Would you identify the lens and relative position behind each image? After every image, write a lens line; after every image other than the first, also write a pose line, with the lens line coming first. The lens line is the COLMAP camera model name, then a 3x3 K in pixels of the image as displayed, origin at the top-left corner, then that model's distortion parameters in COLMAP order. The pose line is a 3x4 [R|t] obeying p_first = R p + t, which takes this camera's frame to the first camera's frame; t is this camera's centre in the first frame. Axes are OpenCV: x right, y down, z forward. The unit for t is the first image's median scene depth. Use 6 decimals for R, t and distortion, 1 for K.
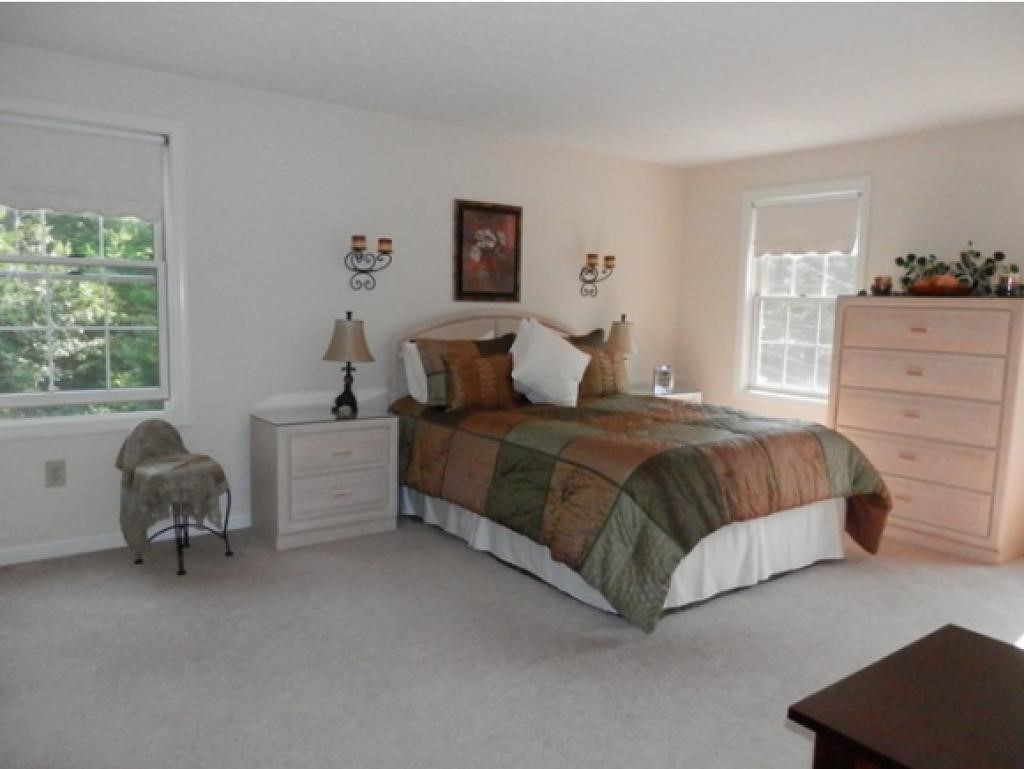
lens RADIAL K [[751.2, 0, 506.8], [0, 751.2, 380.1], [0, 0, 1]] dist [0.003489, 0.011442]
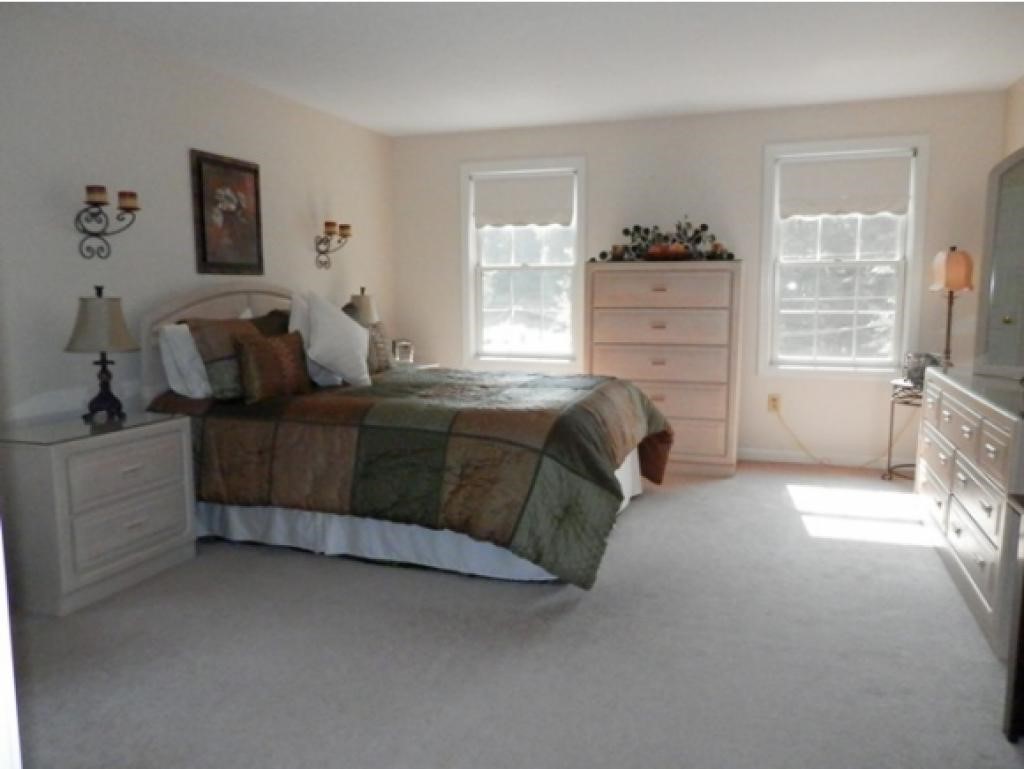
lens RADIAL K [[751.2, 0, 511.6], [0, 751.2, 383.1], [0, 0, 1]] dist [0.003489, 0.011442]
pose [[0.837336, -0.094135, 0.538523, -0.276132], [0.080007, 0.995558, 0.049626, 0.001319], [-0.540802, 0.001532, 0.841148, 0.136188]]
